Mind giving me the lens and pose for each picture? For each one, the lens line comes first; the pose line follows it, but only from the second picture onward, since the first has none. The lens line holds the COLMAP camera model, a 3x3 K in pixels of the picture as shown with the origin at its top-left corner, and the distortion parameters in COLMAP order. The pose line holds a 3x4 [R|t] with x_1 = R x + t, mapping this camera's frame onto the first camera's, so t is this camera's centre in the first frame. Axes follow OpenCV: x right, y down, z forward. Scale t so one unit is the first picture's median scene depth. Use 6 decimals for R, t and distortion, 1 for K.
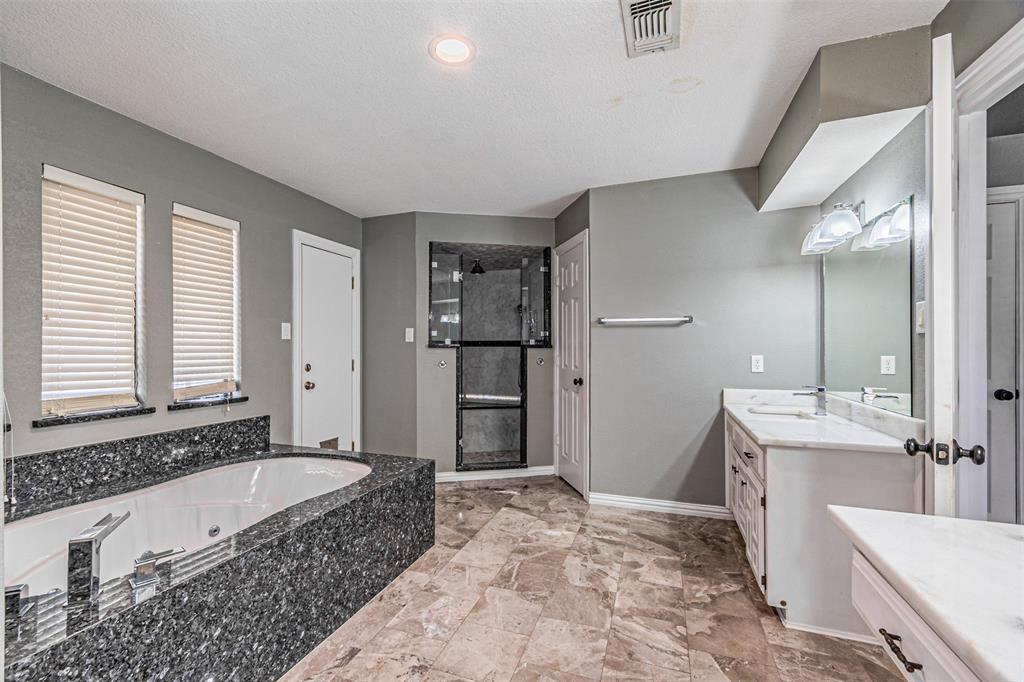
lens RADIAL K [[448.7, 0, 511.0], [0, 448.7, 343.3], [0, 0, 1]] dist [0.003336, -0.000873]
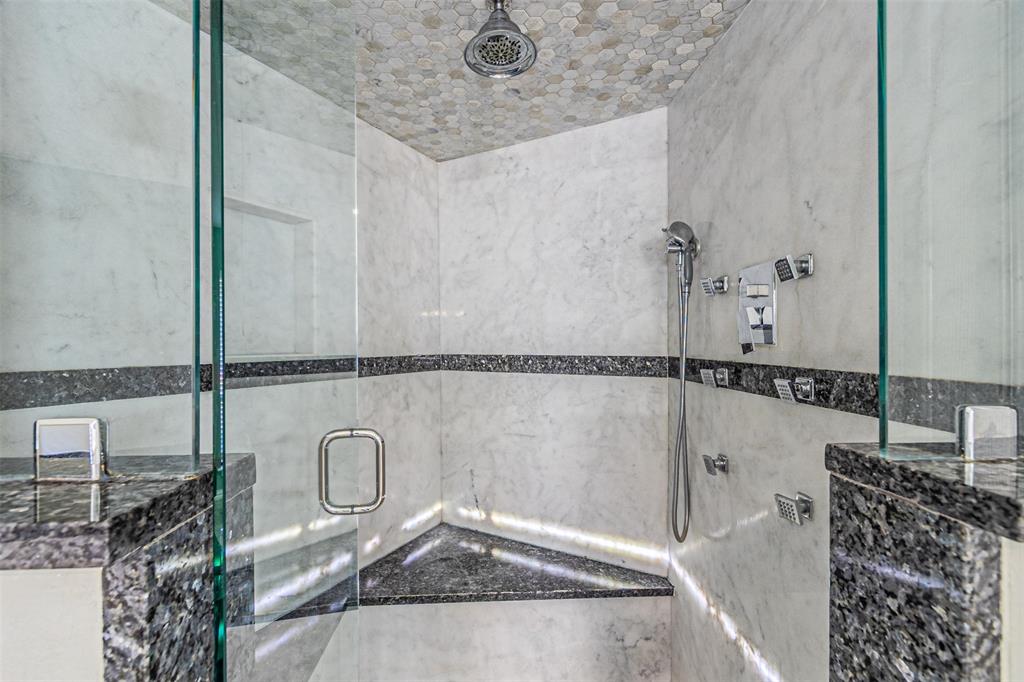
lens RADIAL K [[448.7, 0, 512.8], [0, 448.7, 342.7], [0, 0, 1]] dist [0.003336, -0.000873]
pose [[0.986320, -0.004202, -0.164788, -0.029058], [0.004865, 0.999982, 0.003621, -0.015898], [0.164770, -0.004373, 0.986322, 0.683505]]
